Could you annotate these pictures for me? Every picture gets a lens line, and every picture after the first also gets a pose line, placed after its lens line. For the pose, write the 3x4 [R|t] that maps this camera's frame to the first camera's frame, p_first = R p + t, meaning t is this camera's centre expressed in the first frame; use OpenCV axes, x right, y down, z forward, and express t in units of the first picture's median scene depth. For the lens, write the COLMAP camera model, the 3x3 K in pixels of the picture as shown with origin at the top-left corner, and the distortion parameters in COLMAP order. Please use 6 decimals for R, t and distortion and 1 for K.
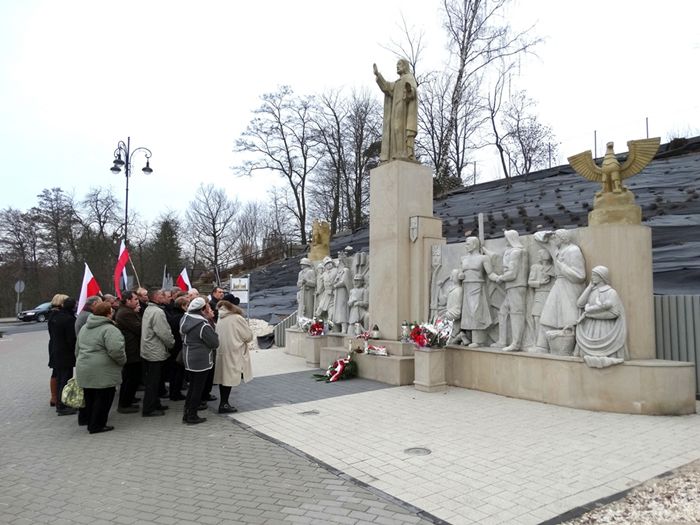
lens RADIAL K [[493.0, 0, 346.3], [0, 493.0, 271.7], [0, 0, 1]] dist [-0.002926, -0.004003]
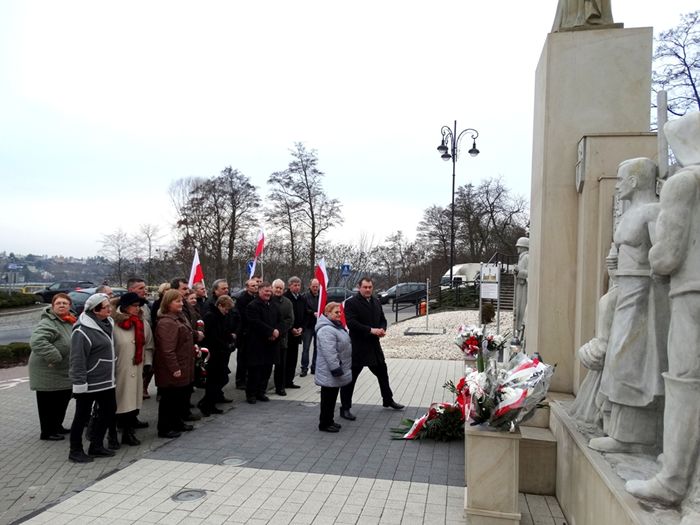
lens RADIAL K [[499.0, 0, 349.2], [0, 499.0, 246.1], [0, 0, 1]] dist [0.006398, 0.001752]
pose [[0.689073, -0.025575, -0.724240, 0.063316], [0.005146, 0.999525, -0.030400, 0.001088], [0.724674, 0.017221, 0.688877, 0.091508]]
